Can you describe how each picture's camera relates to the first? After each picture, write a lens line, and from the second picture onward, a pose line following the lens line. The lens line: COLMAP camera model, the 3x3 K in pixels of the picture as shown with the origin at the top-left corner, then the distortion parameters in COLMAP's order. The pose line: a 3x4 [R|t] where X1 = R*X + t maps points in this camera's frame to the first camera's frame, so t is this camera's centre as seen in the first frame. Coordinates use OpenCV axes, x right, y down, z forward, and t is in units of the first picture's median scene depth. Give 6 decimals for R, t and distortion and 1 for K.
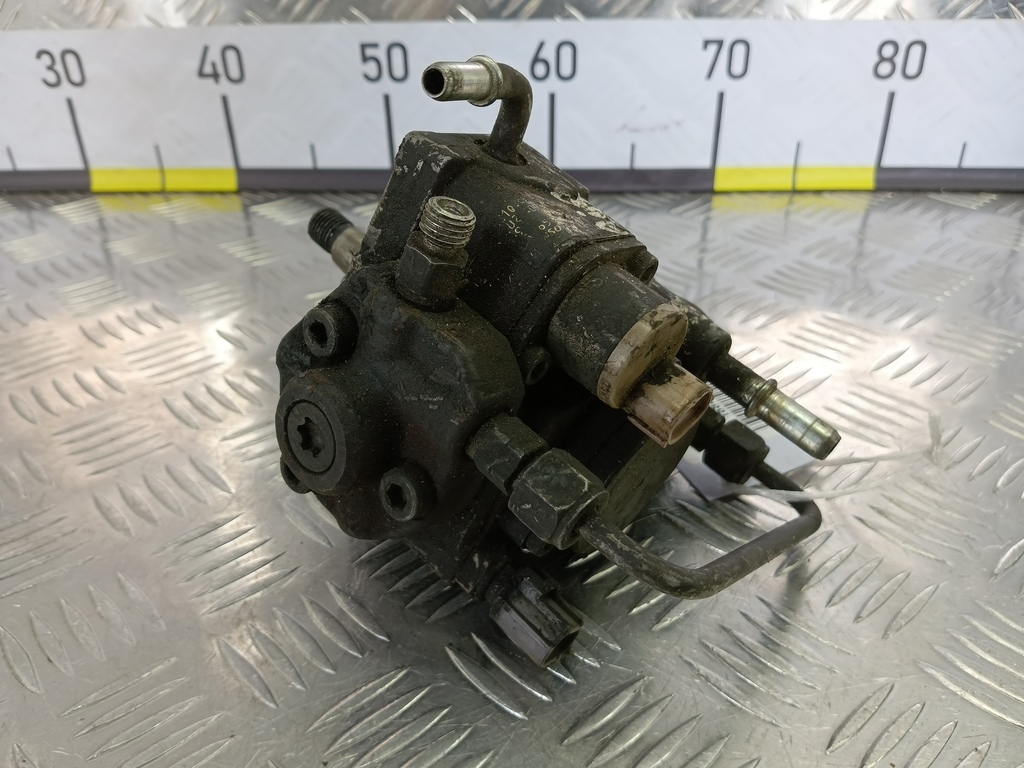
lens RADIAL K [[811.8, 0, 503.7], [0, 811.8, 390.9], [0, 0, 1]] dist [-0.002480, -0.066107]
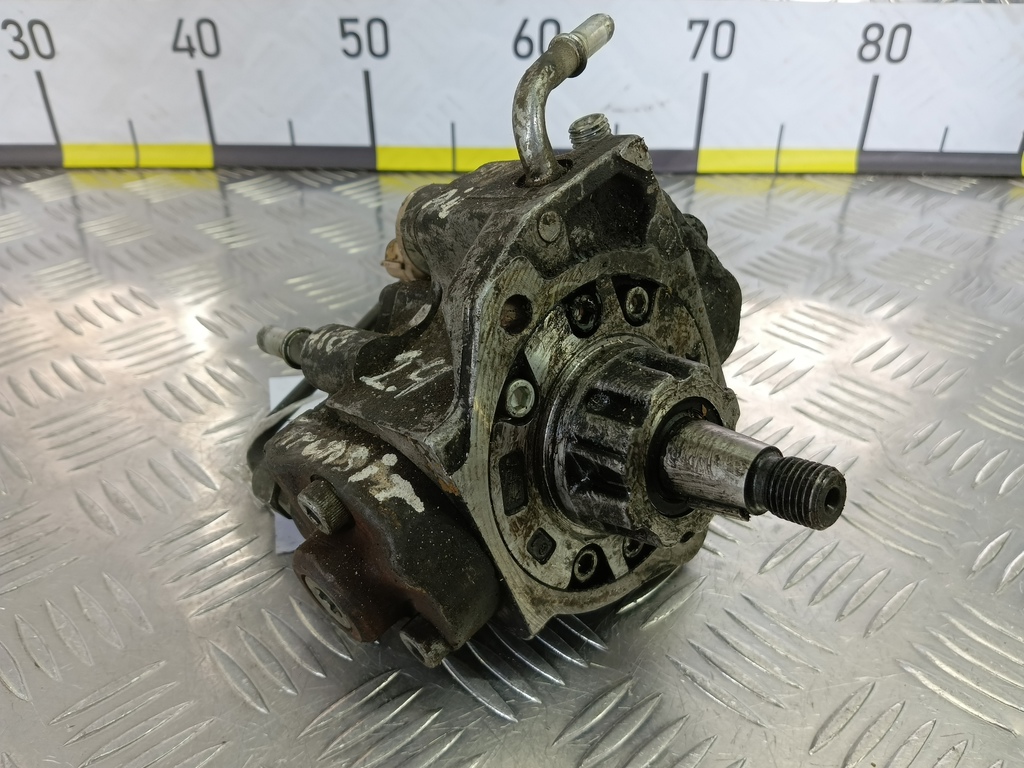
lens RADIAL K [[811.8, 0, 501.9], [0, 811.8, 386.6], [0, 0, 1]] dist [-0.002480, -0.066107]
pose [[0.999592, 0.001378, 0.028532, -0.011608], [-0.002482, 0.999247, 0.038712, -0.031580], [-0.028457, -0.038767, 0.998843, 0.002955]]
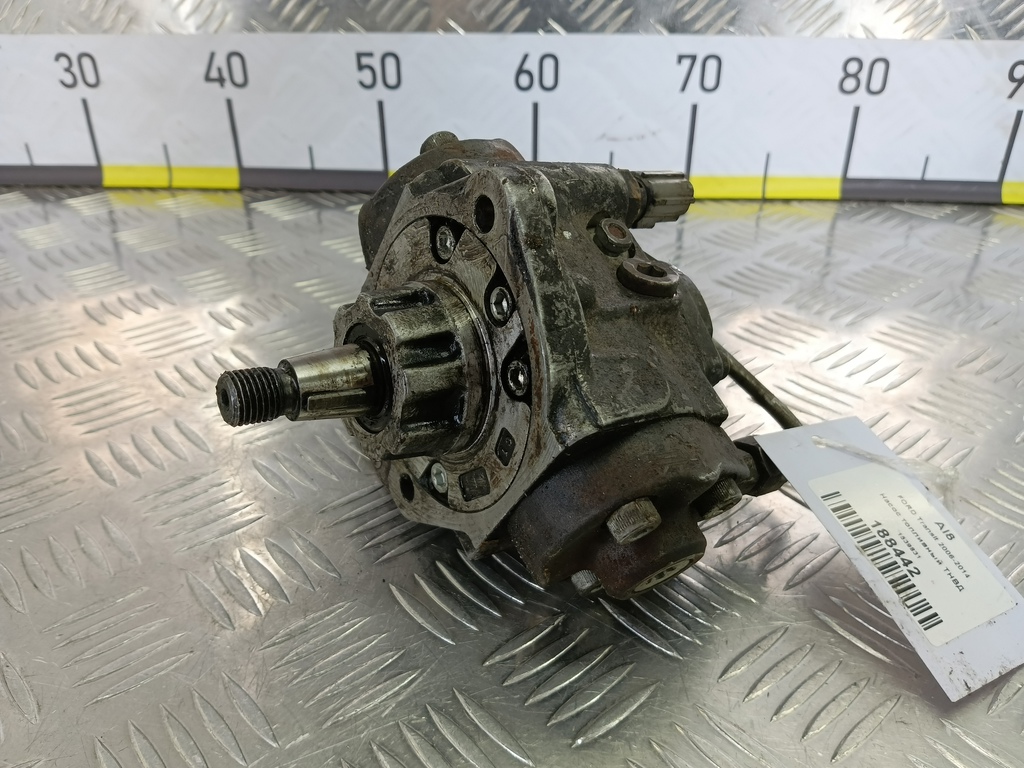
lens RADIAL K [[811.8, 0, 507.9], [0, 811.8, 392.5], [0, 0, 1]] dist [-0.002480, -0.066107]
pose [[0.999602, 0.024615, -0.013763, 0.066126], [-0.024844, 0.999552, -0.016719, 0.043050], [0.013345, 0.017055, 0.999766, -0.076917]]
